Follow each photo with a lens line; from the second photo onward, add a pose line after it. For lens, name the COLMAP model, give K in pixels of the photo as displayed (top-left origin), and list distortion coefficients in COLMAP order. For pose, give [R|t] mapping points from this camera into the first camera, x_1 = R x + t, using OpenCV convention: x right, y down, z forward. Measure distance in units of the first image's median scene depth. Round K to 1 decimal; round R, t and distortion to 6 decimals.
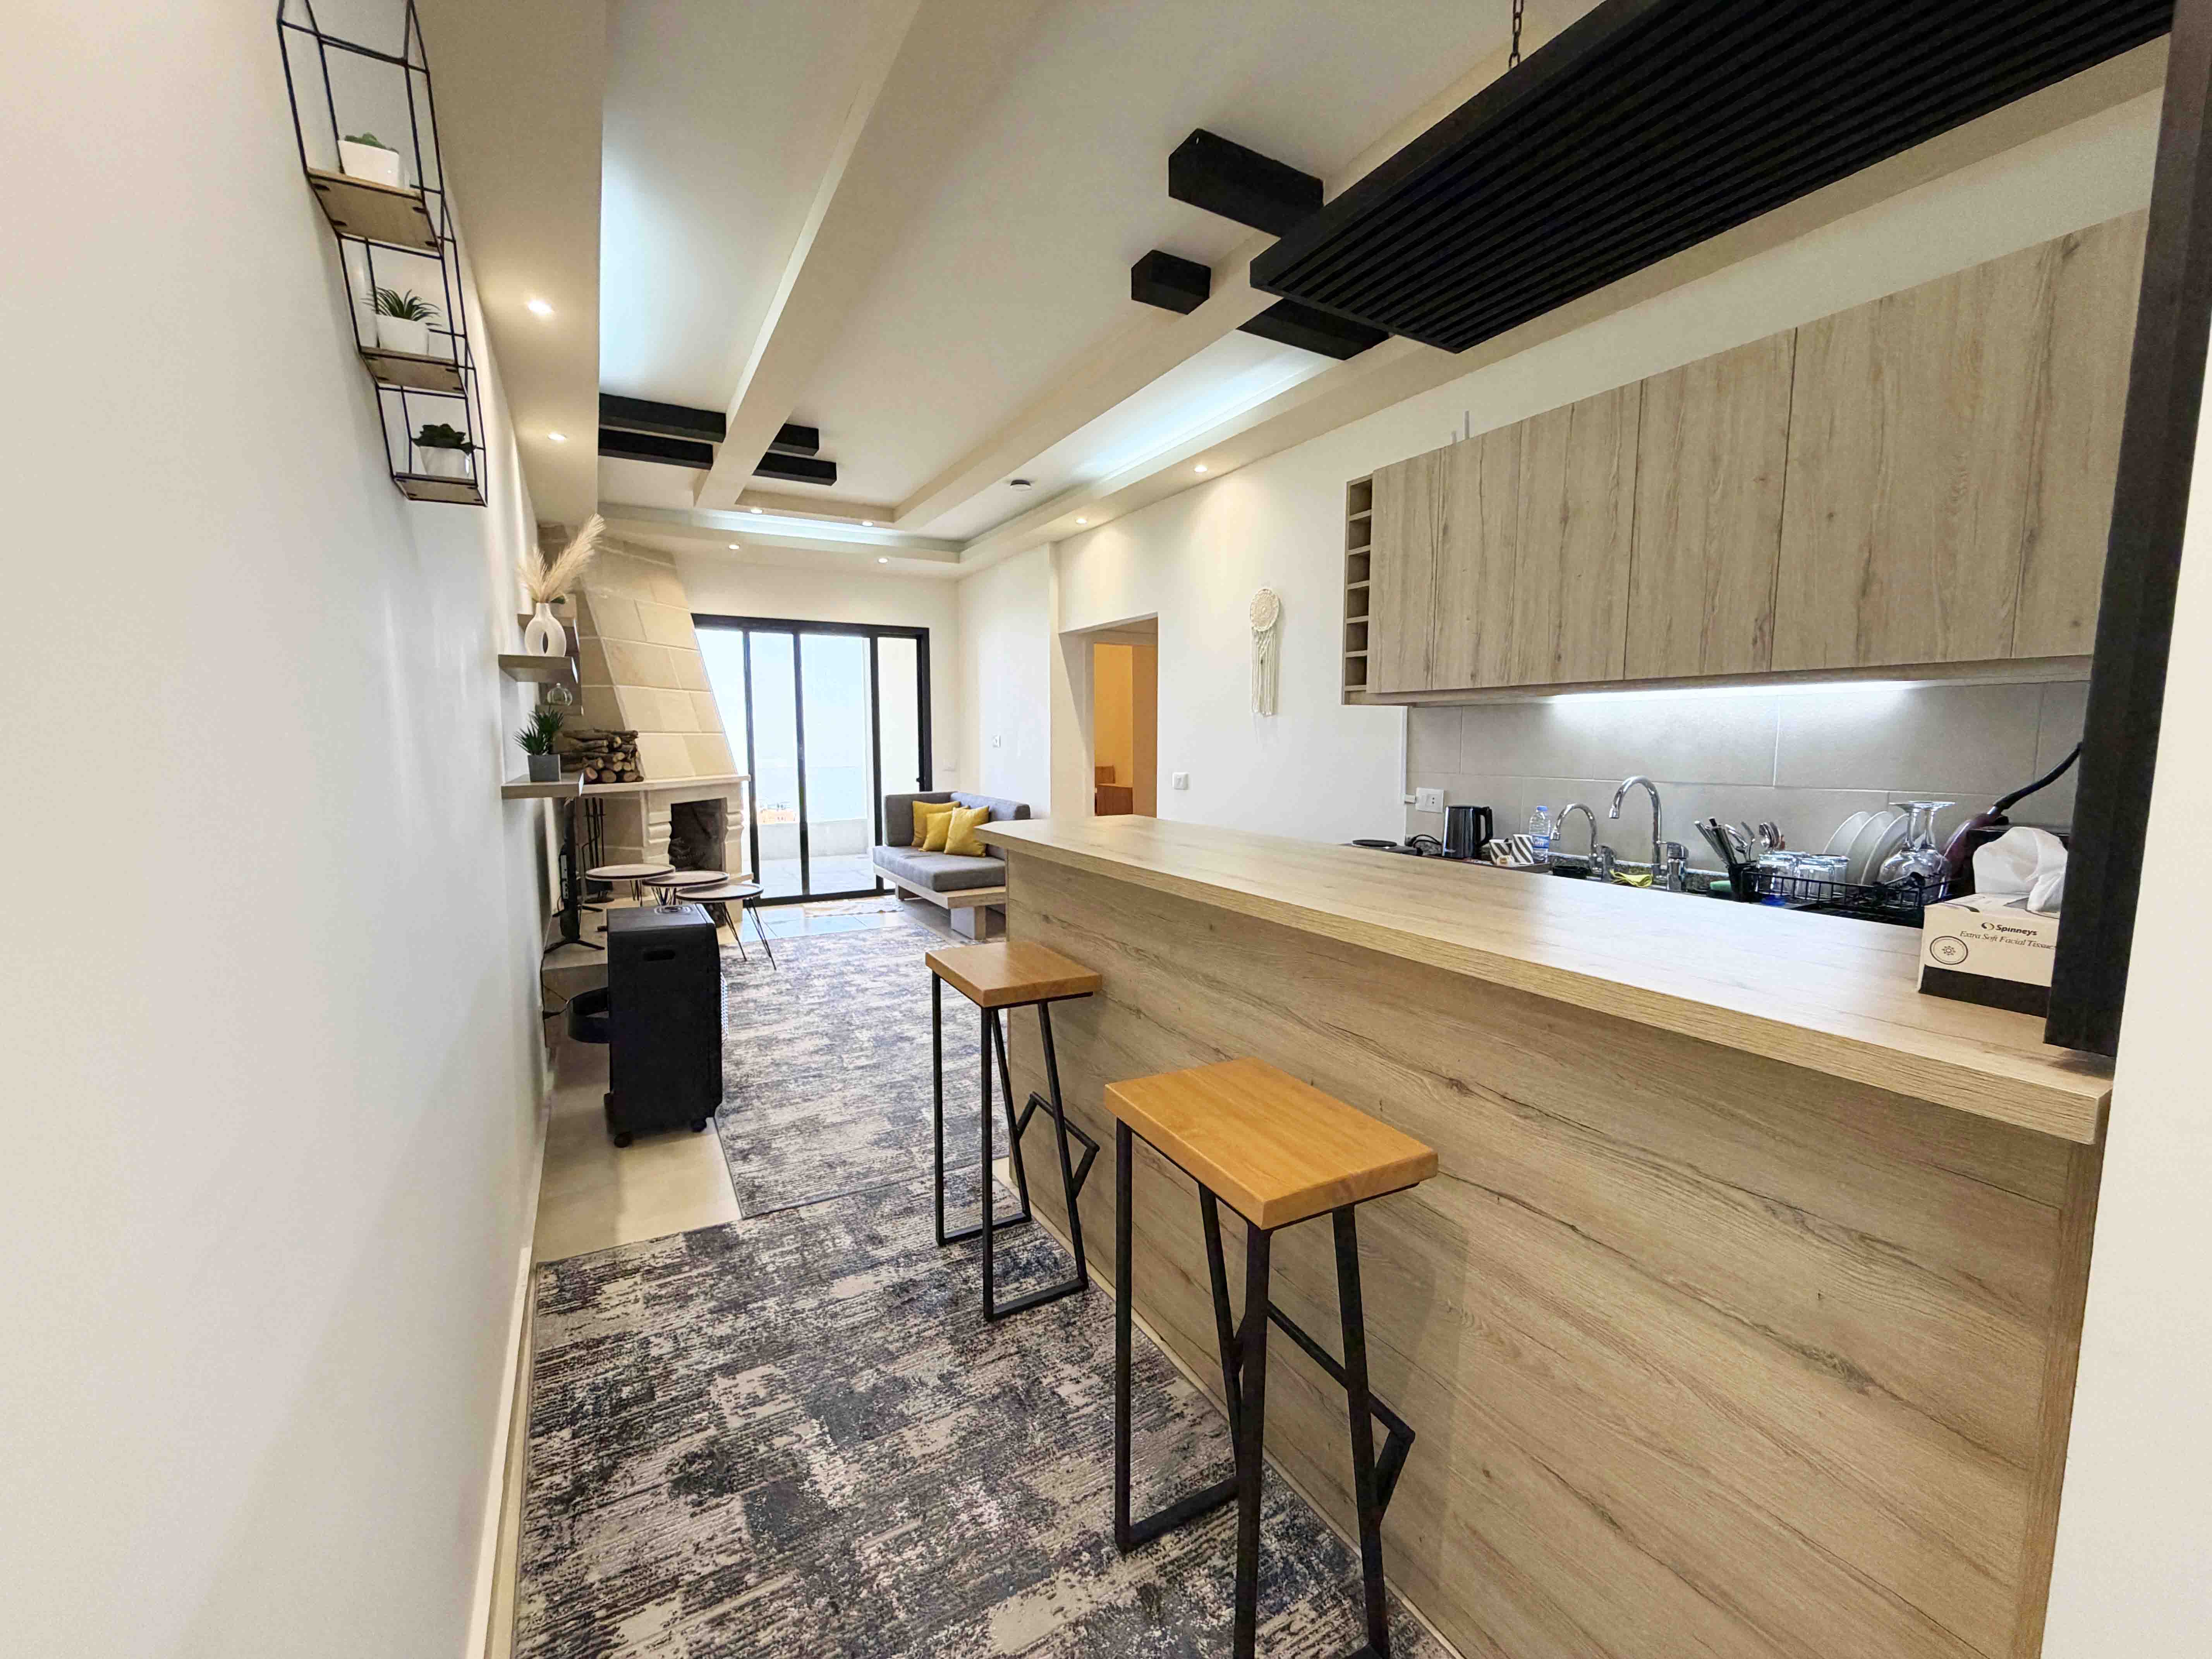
lens RADIAL K [[880.7, 0, 1101.8], [0, 880.7, 828.8], [0, 0, 1]] dist [-0.000846, 0.000359]
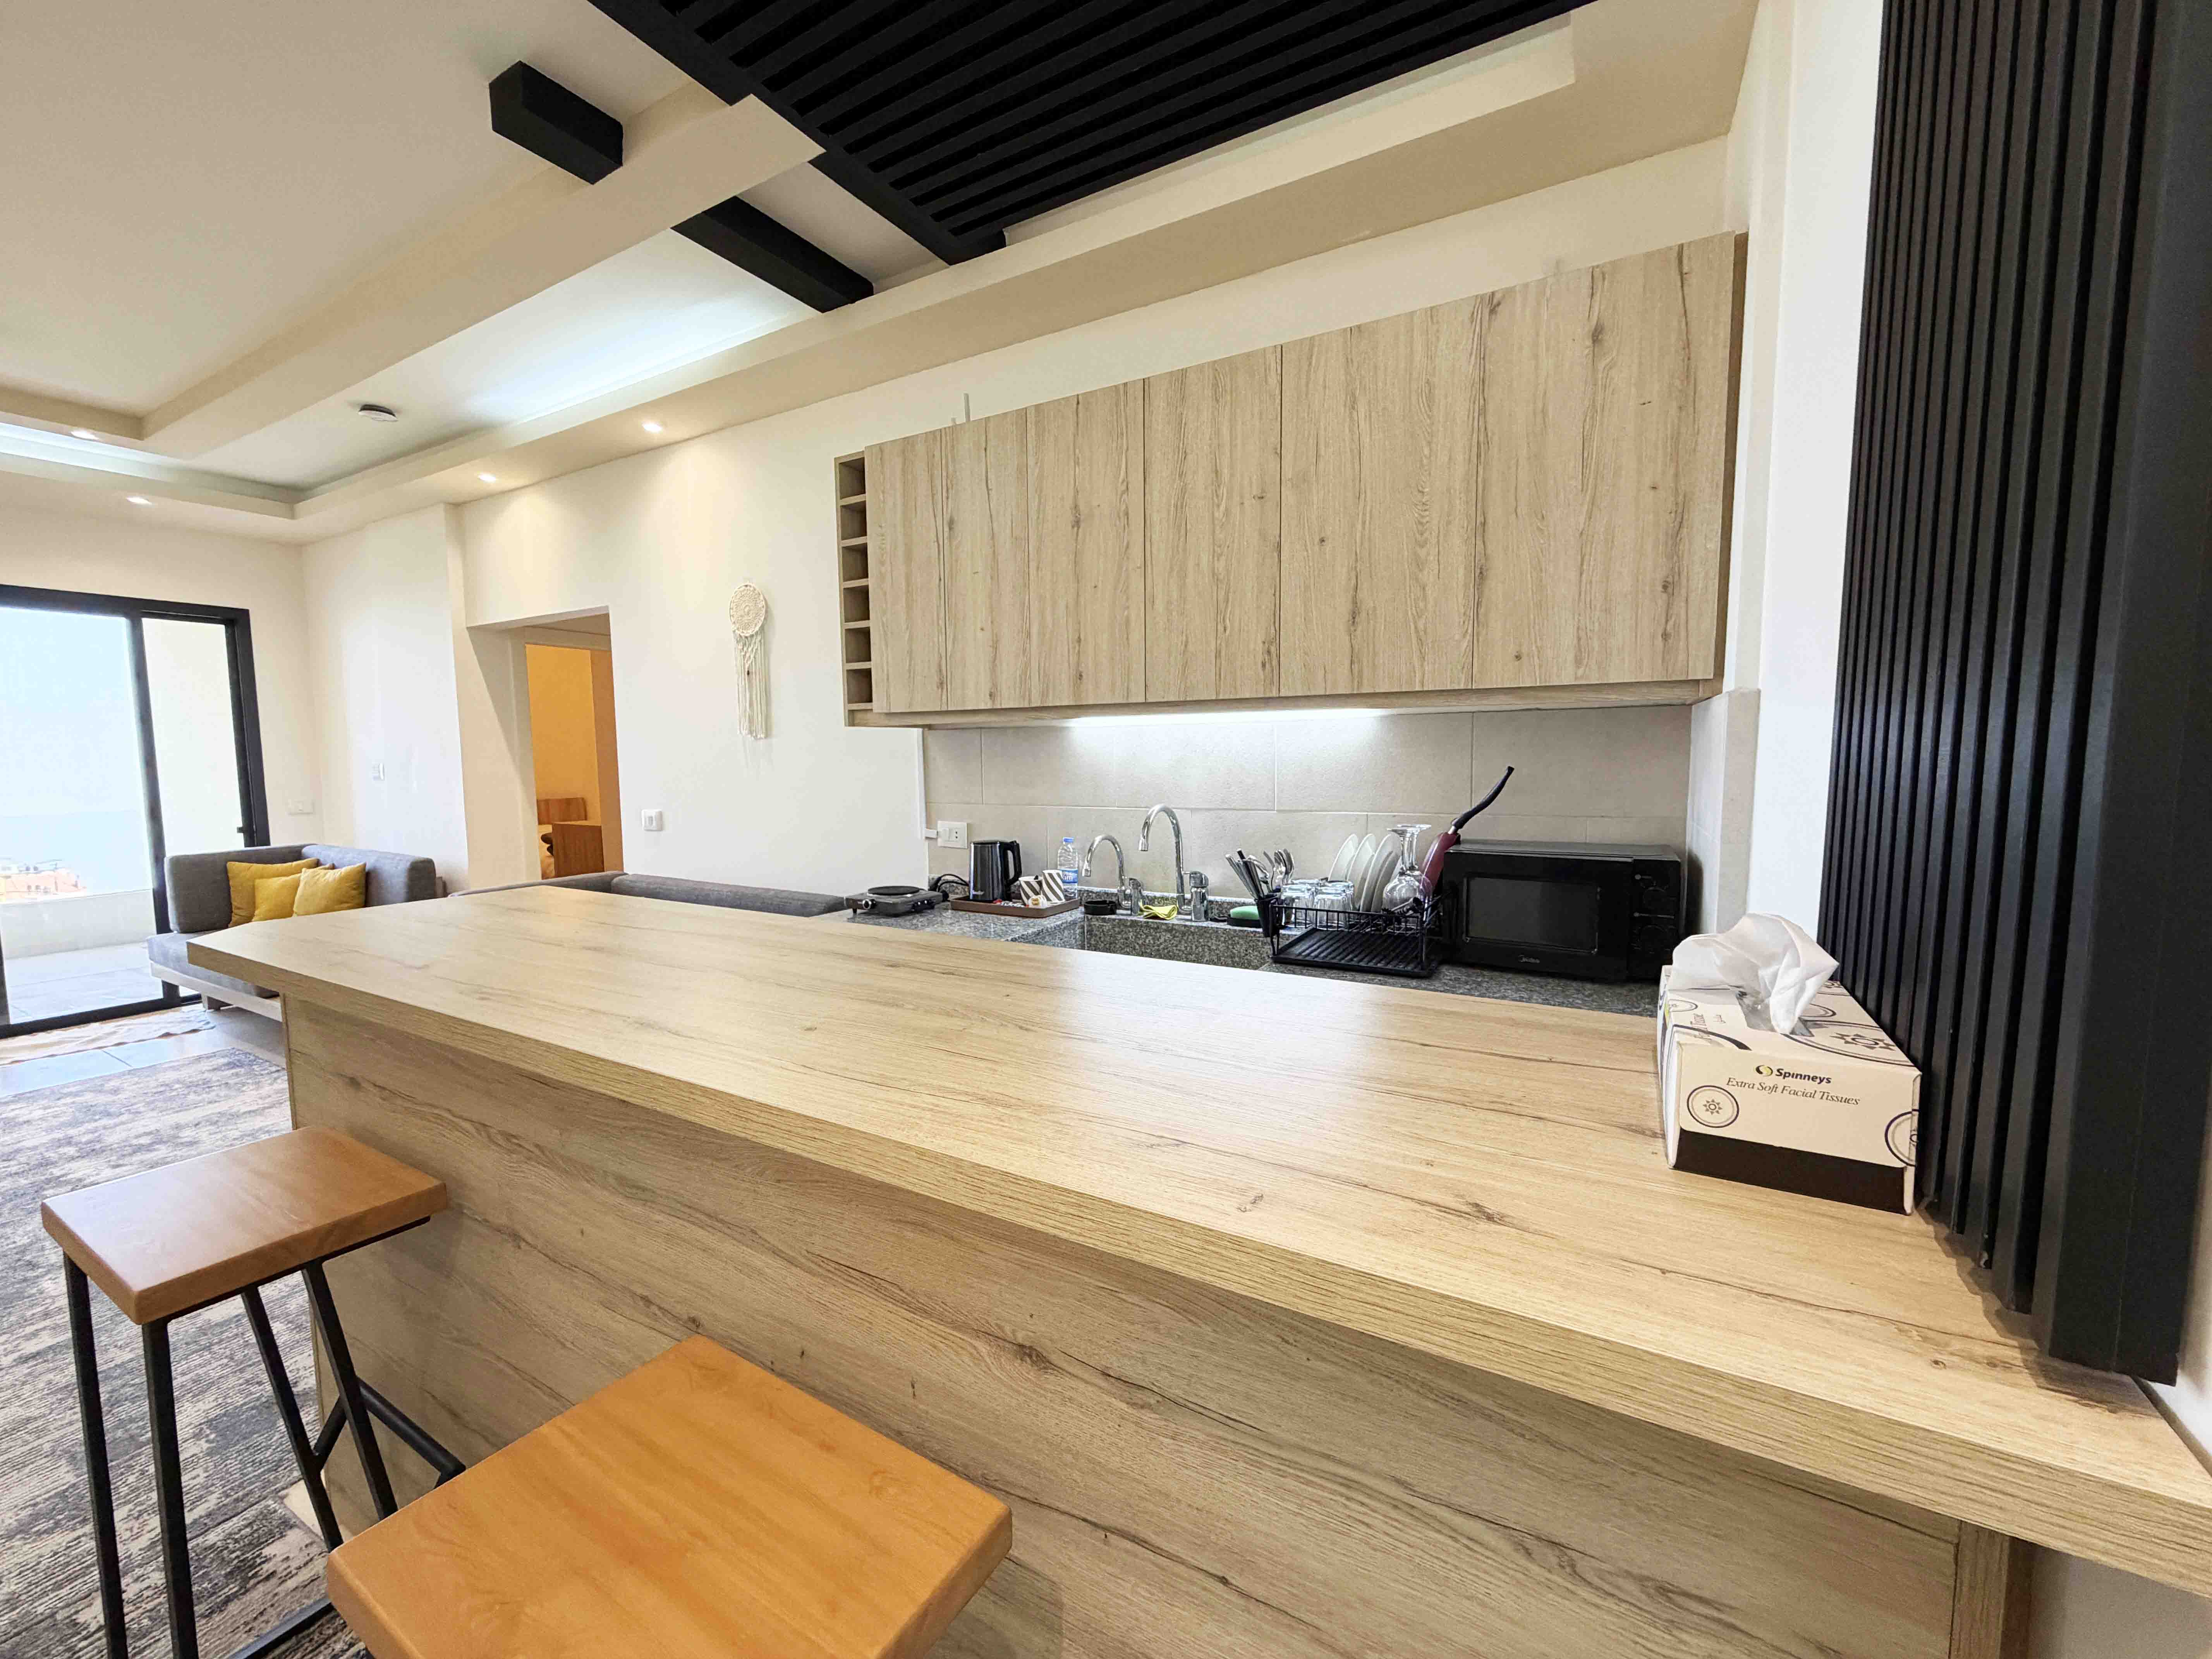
lens RADIAL K [[880.7, 0, 1101.8], [0, 880.7, 828.8], [0, 0, 1]] dist [-0.000846, 0.000359]
pose [[0.863674, -0.051434, 0.501419, 0.068900], [0.062553, 0.998027, -0.005371, -0.028592], [-0.500154, 0.036004, 0.865188, 0.188138]]
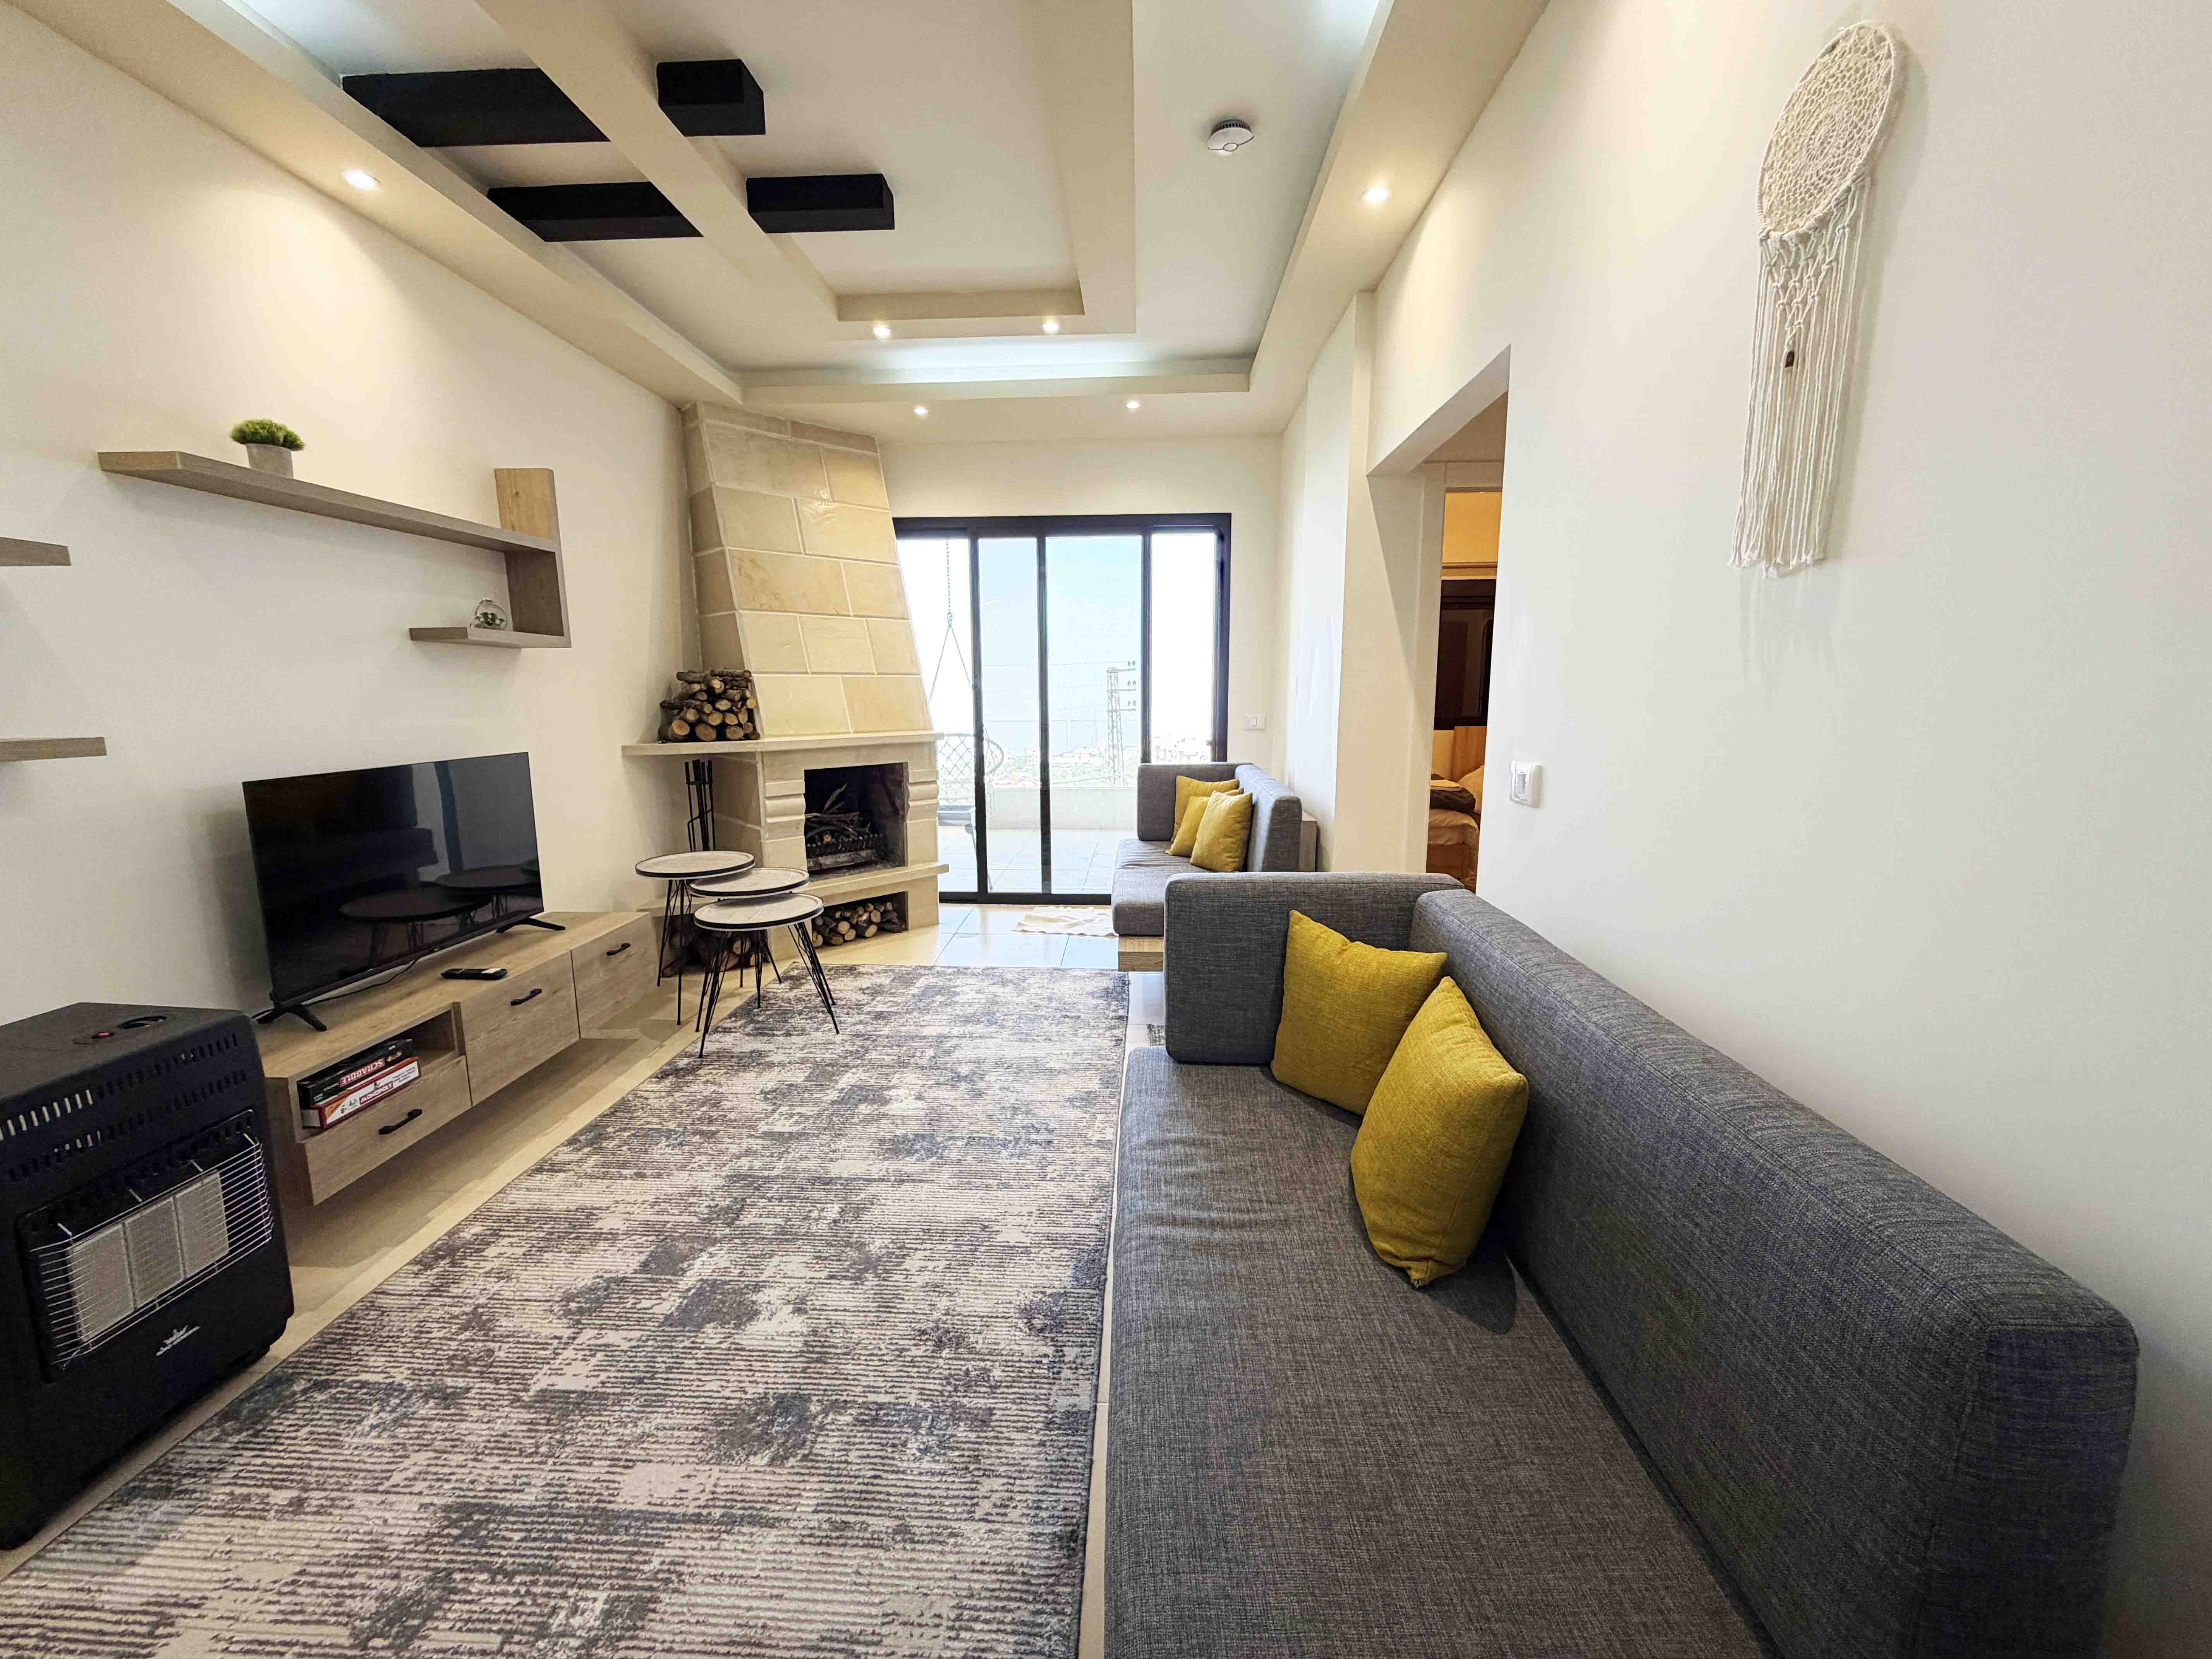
lens RADIAL K [[880.7, 0, 1101.8], [0, 880.7, 828.8], [0, 0, 1]] dist [-0.000846, 0.000359]
pose [[0.844682, 0.082423, -0.528884, 0.233346], [-0.052687, 0.996078, 0.071086, -0.088102], [0.532669, -0.032180, 0.845712, 0.979733]]
